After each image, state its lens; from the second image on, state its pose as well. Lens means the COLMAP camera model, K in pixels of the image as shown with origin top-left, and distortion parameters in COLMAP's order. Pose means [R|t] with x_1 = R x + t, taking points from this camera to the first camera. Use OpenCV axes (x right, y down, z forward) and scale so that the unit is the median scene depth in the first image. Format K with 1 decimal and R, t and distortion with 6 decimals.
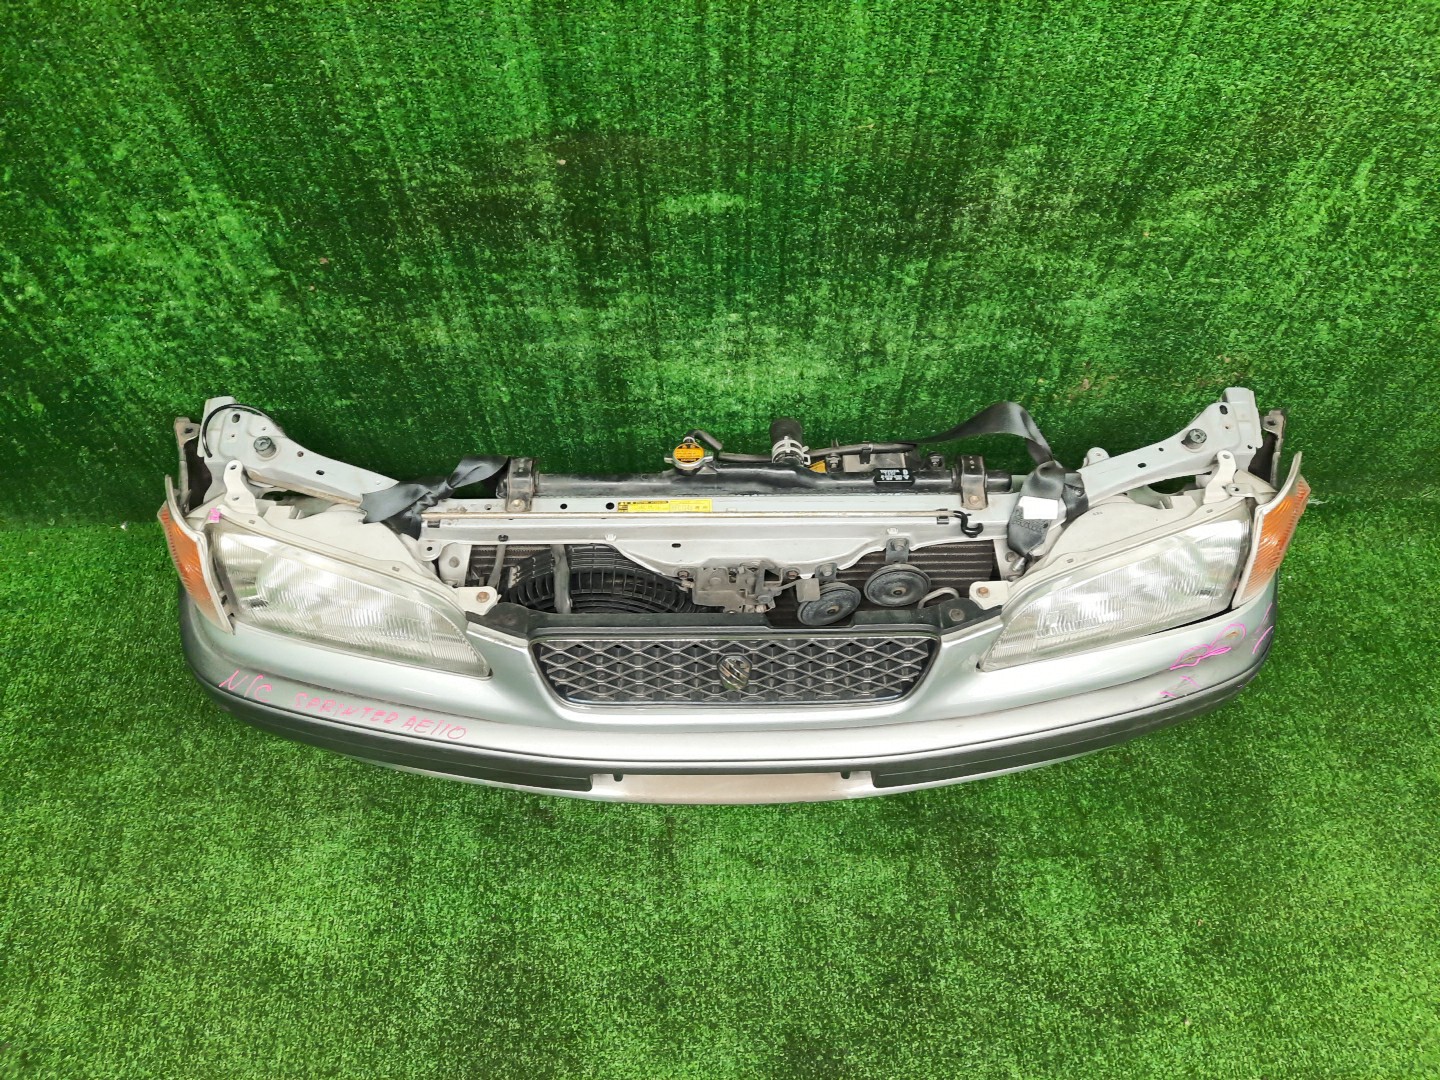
lens RADIAL K [[1072.2, 0, 719.9], [0, 1072.2, 539.5], [0, 0, 1]] dist [0.047939, -0.041750]
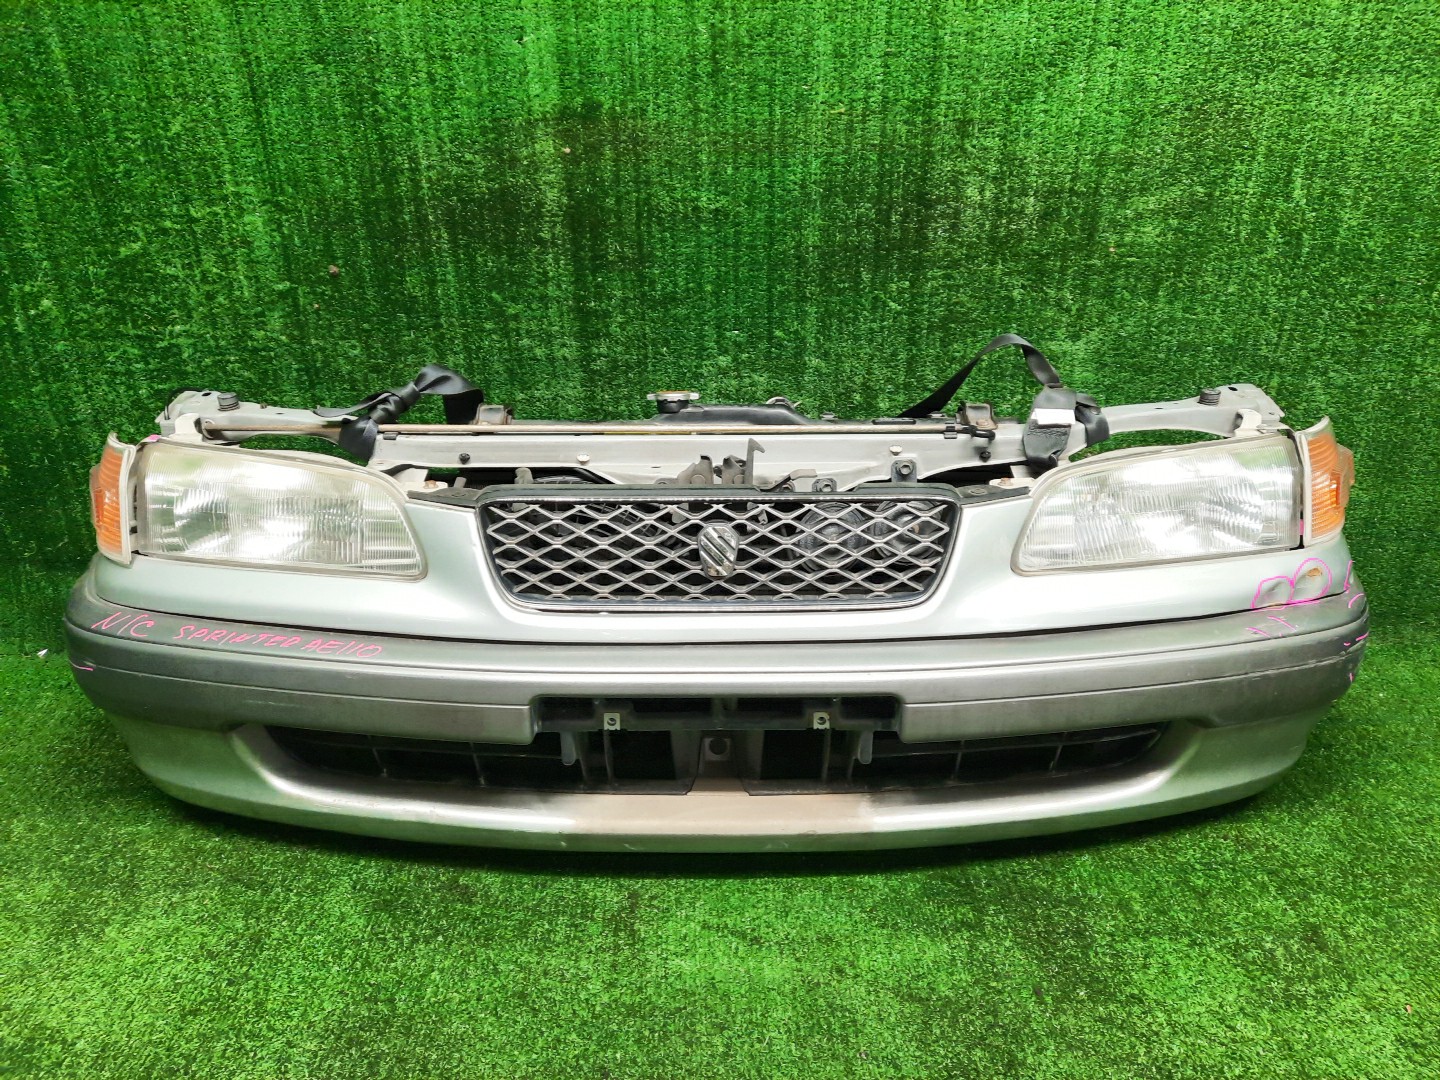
lens RADIAL K [[1072.2, 0, 720.5], [0, 1072.2, 531.6], [0, 0, 1]] dist [0.047939, -0.041750]
pose [[0.999922, 0.001946, -0.012359, 0.023512], [-0.008820, 0.810232, -0.586043, 0.548480], [0.008873, 0.586106, 0.810186, 0.292108]]
